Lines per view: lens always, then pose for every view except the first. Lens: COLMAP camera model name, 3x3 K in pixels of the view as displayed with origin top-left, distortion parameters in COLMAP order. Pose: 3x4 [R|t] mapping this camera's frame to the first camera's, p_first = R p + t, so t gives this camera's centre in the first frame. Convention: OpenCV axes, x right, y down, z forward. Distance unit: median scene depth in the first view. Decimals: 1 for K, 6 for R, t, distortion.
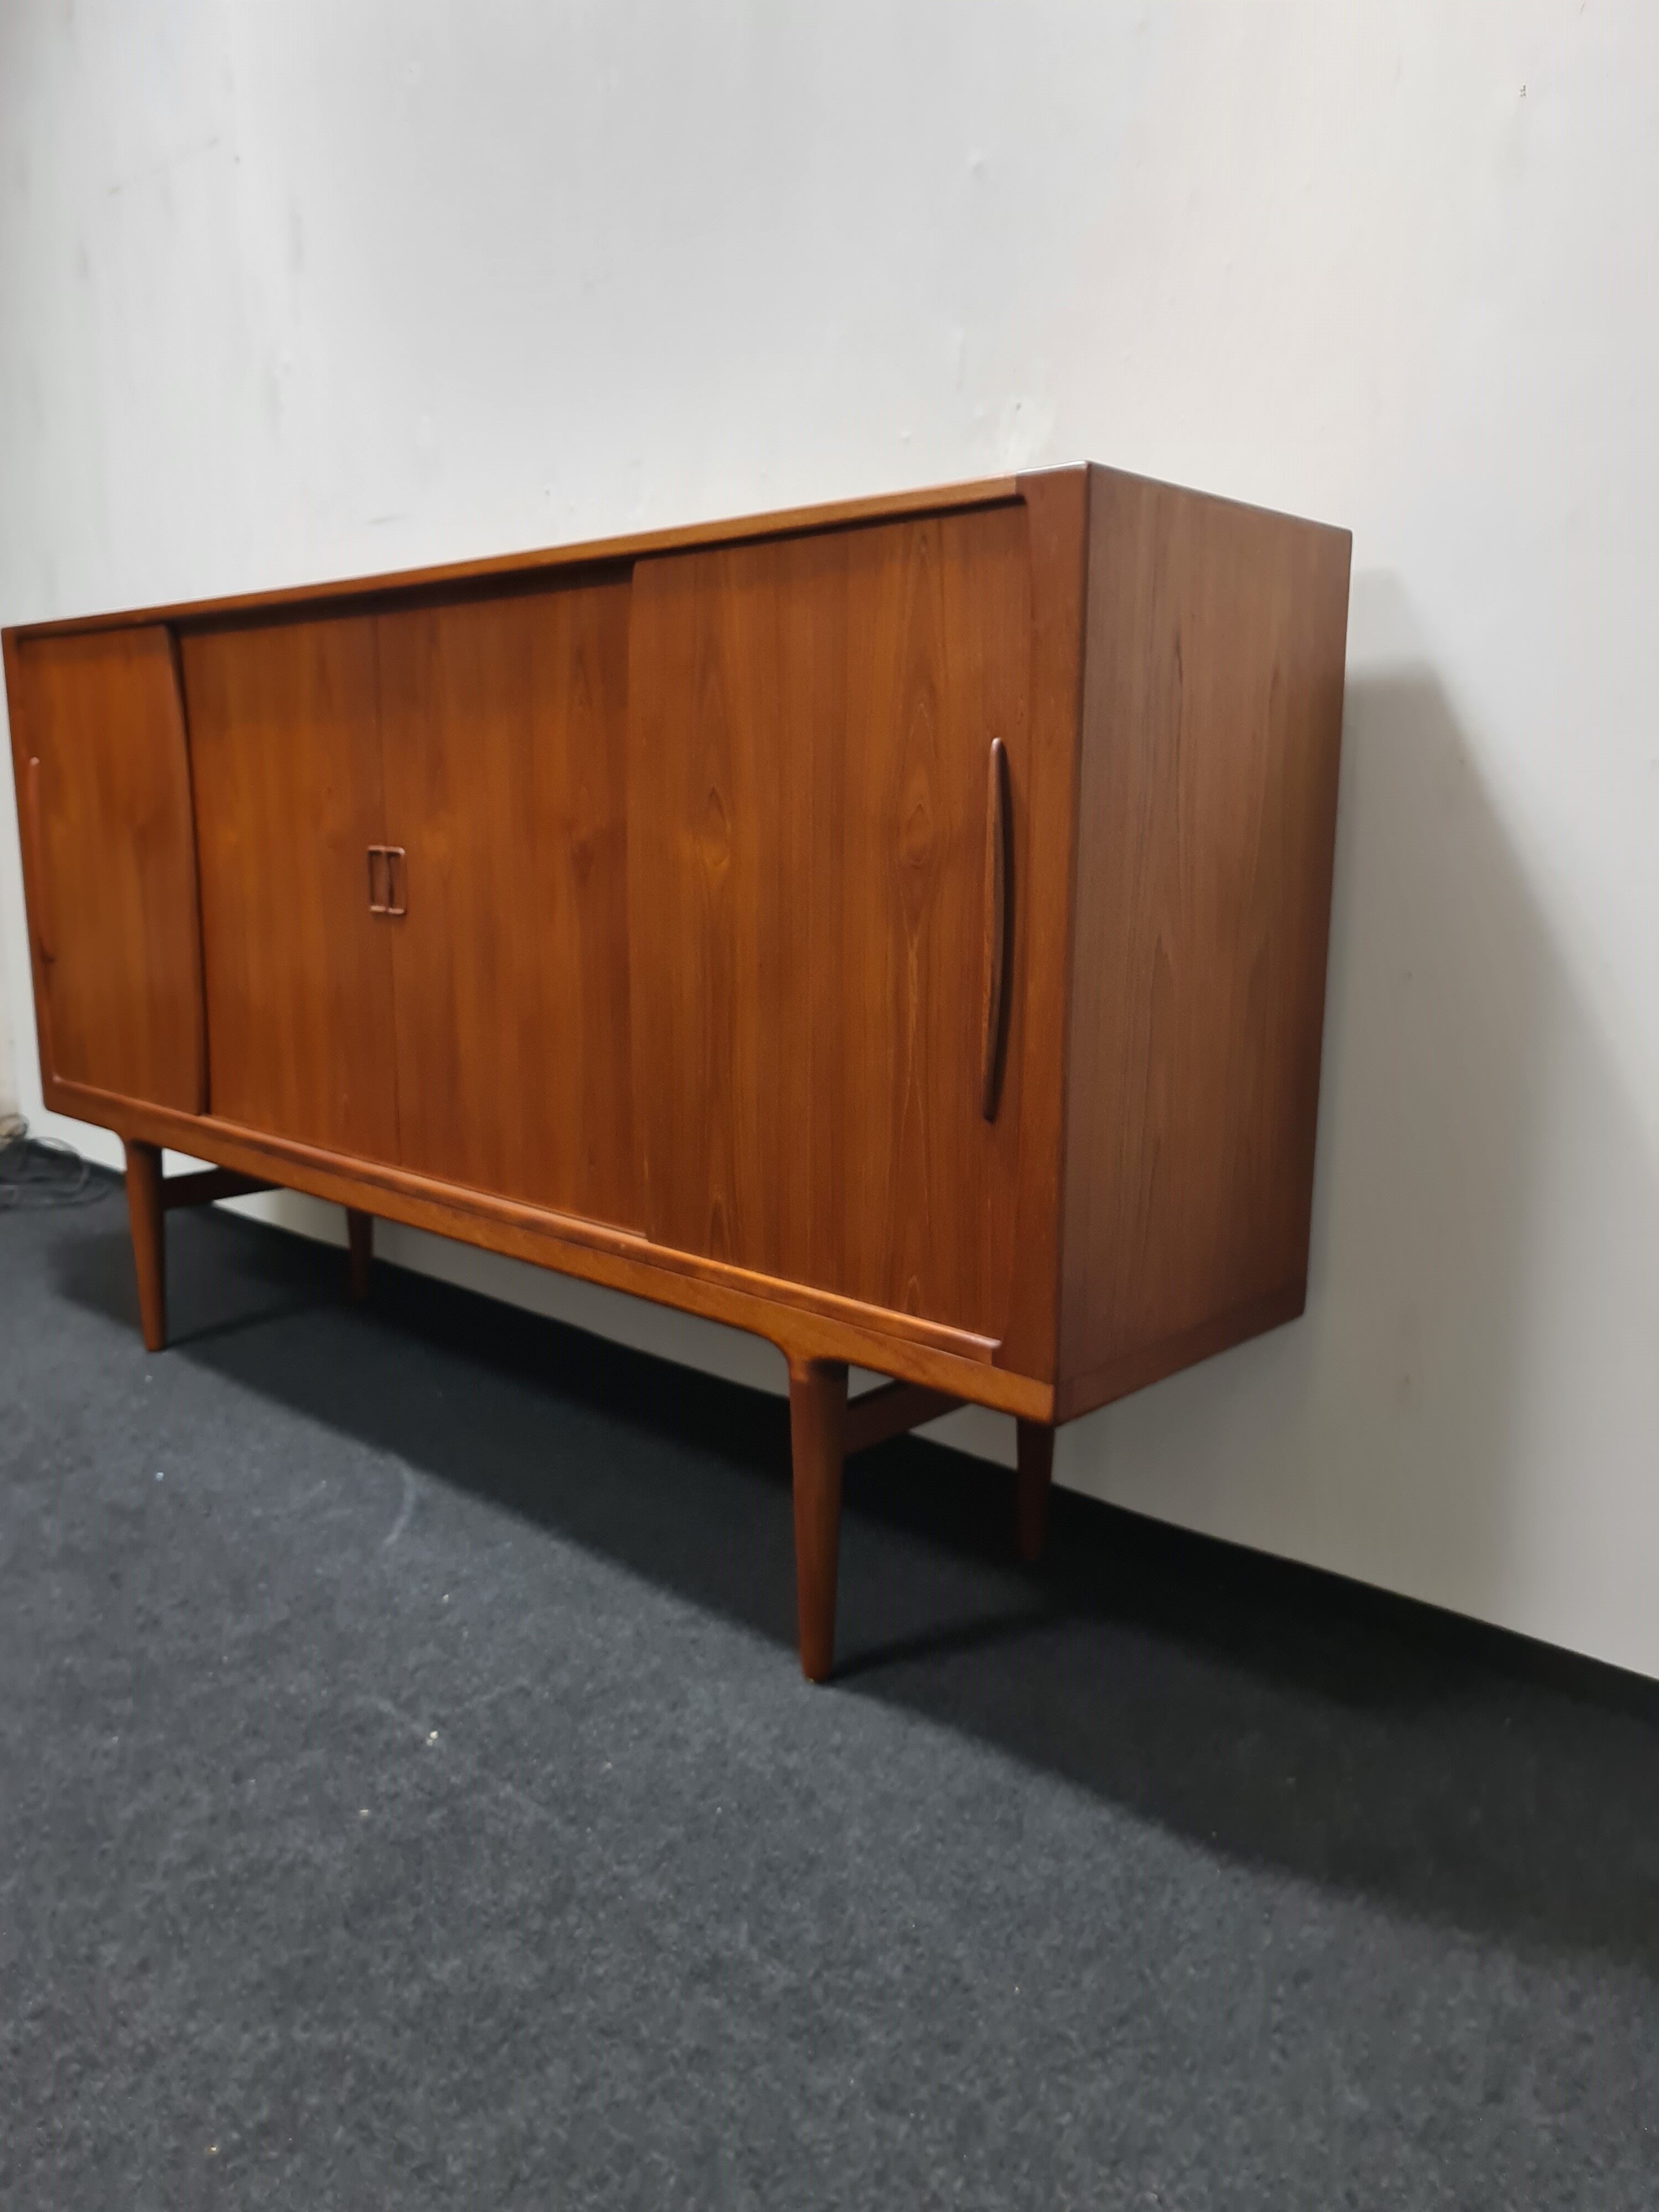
lens RADIAL K [[1632.1, 0, 833.9], [0, 1632.1, 1104.4], [0, 0, 1]] dist [0.046054, -0.047874]
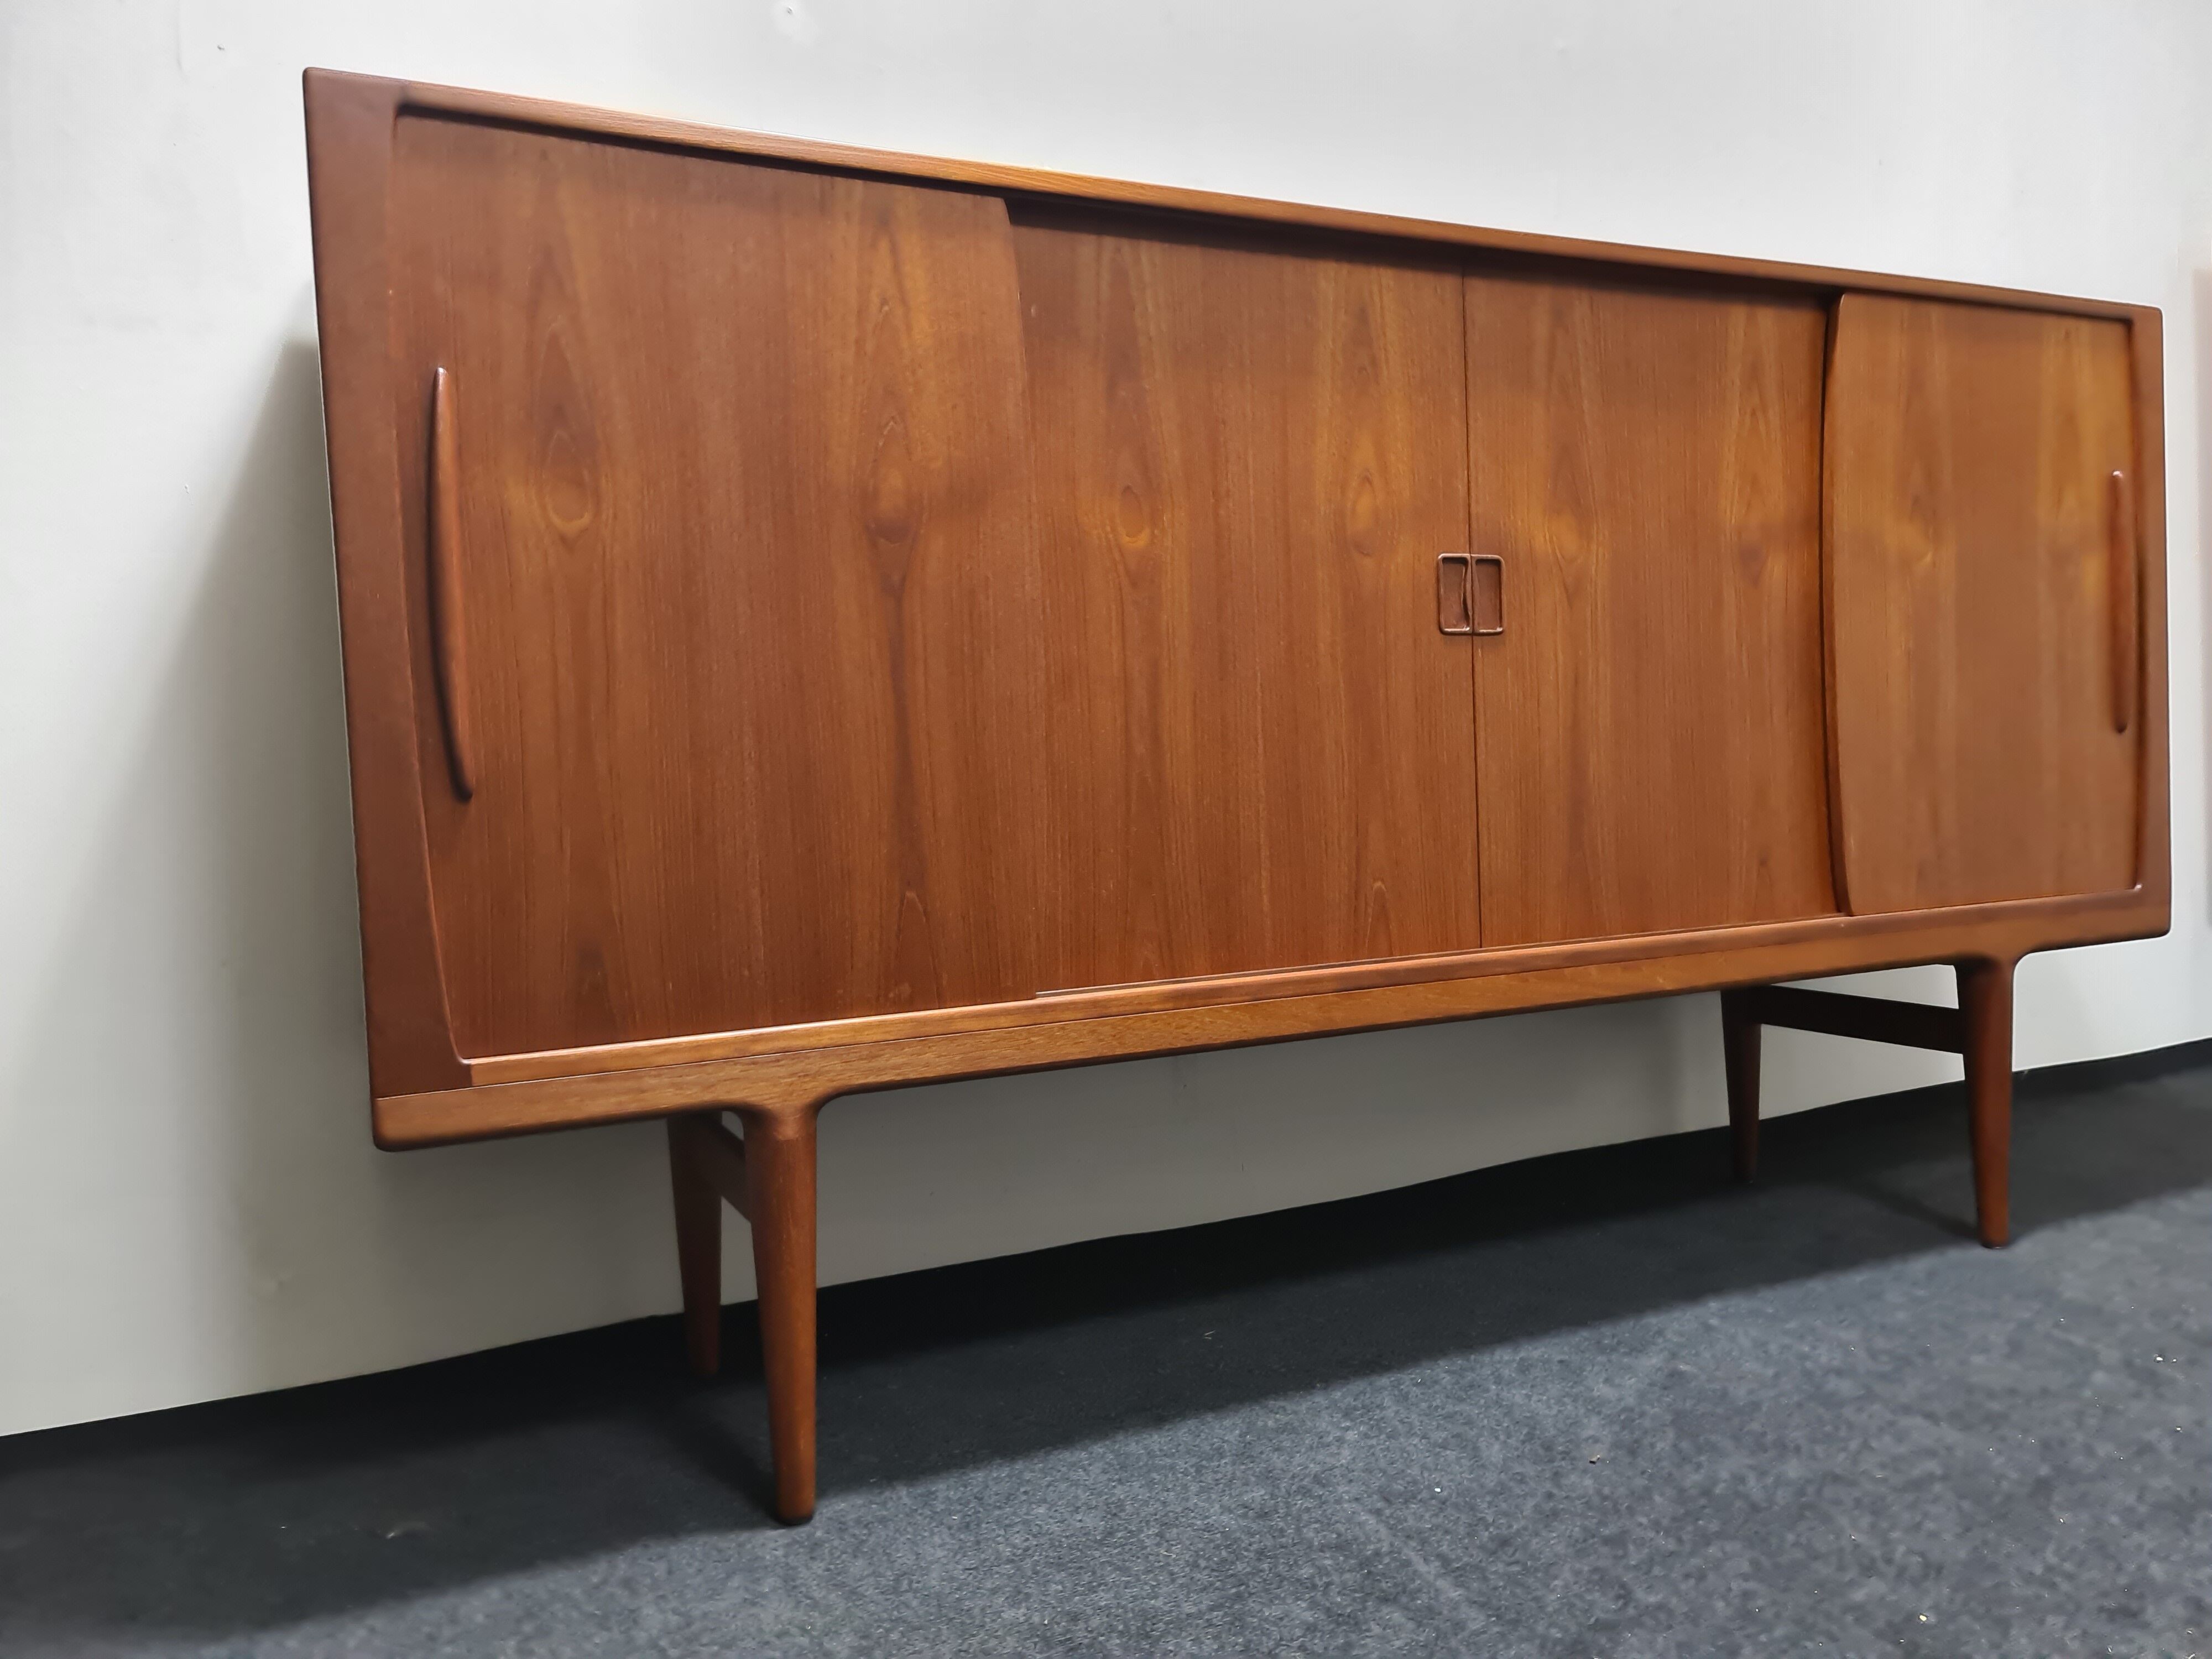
lens RADIAL K [[1632.1, 0, 1122.6], [0, 1632.1, 834.7], [0, 0, 1]] dist [0.046054, -0.047874]
pose [[0.381323, -0.056949, 0.922686, -1.264783], [0.211956, 0.976898, -0.027301, -0.038235], [-0.899815, 0.205979, 0.384584, 0.997103]]
